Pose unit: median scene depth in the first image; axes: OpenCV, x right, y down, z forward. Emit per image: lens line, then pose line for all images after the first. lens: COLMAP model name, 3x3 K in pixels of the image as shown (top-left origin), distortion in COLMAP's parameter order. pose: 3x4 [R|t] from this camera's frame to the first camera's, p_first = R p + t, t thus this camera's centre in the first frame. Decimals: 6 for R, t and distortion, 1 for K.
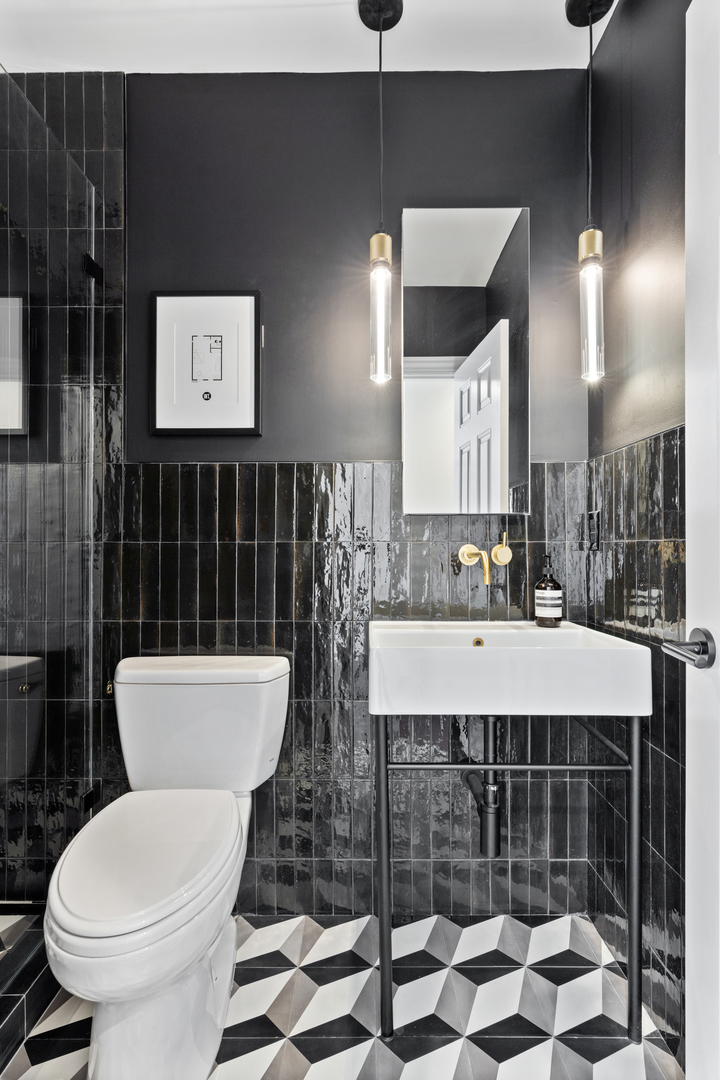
lens RADIAL K [[531.5, 0, 359.3], [0, 531.5, 545.9], [0, 0, 1]] dist [-0.002034, -0.000900]
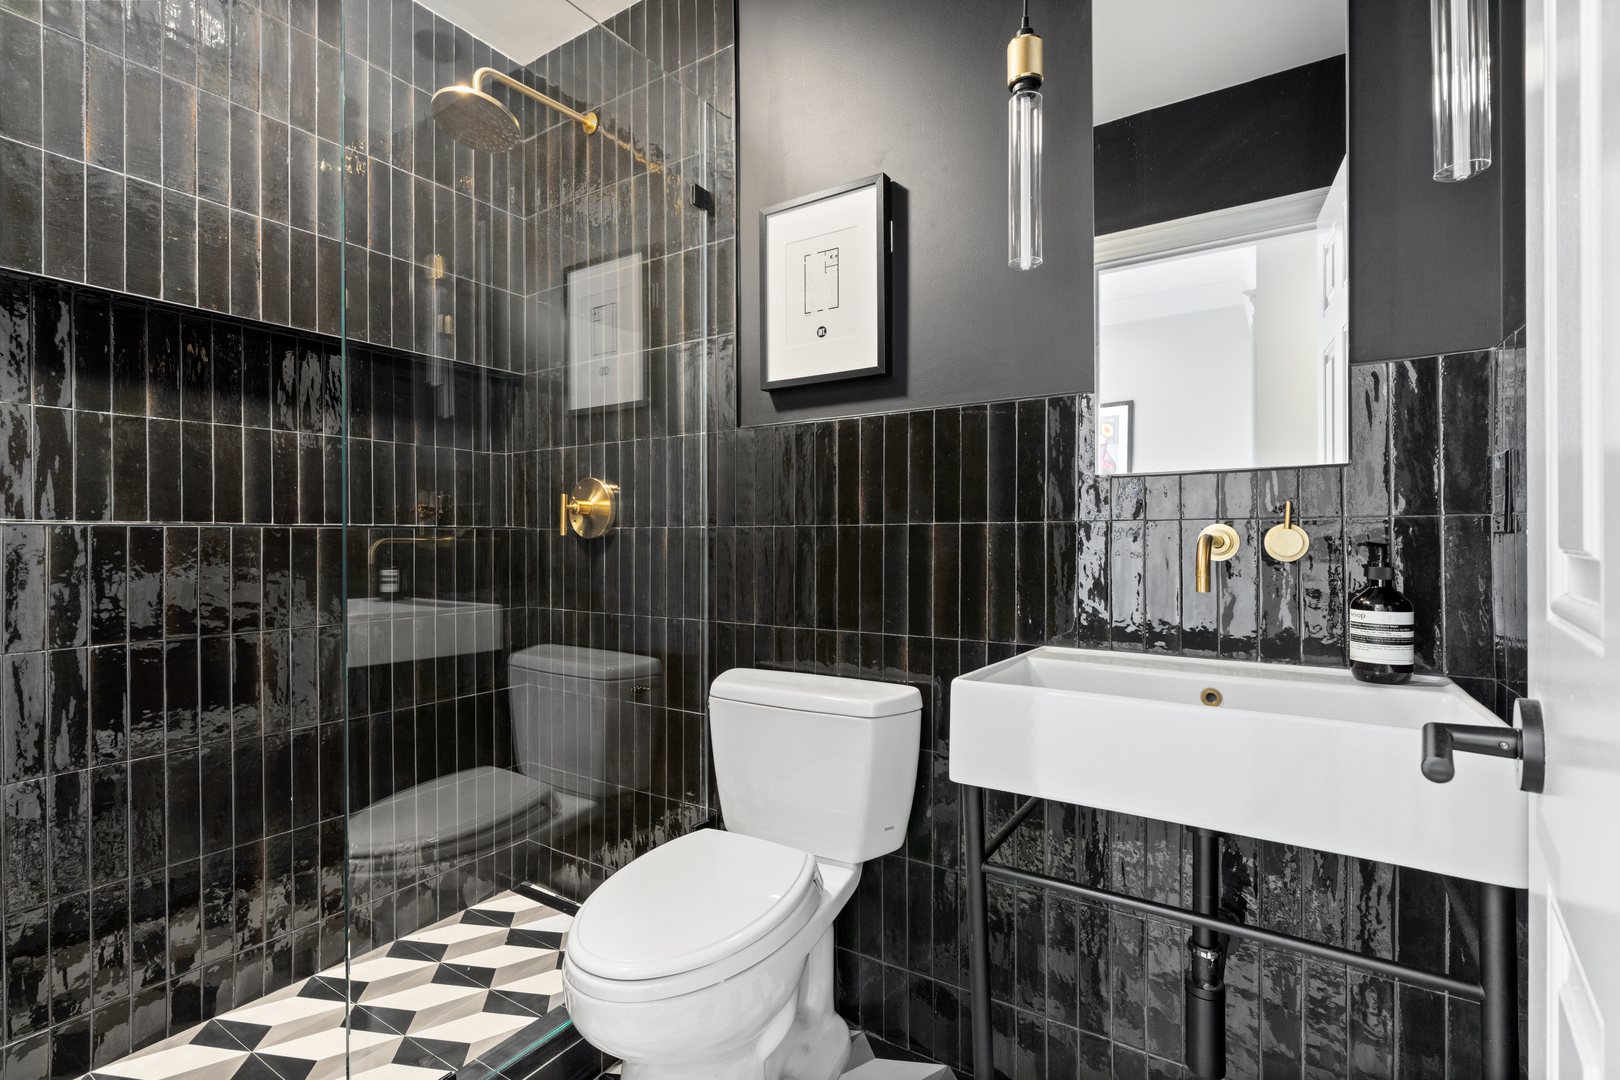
lens RADIAL K [[735.6, 0, 815.3], [0, 735.6, 536.7], [0, 0, 1]] dist [-0.002328, 0.000712]
pose [[0.854339, -0.003746, -0.519703, 0.247801], [0.009453, 0.999921, 0.008332, -0.000033], [0.519630, -0.012032, 0.854307, 0.100637]]
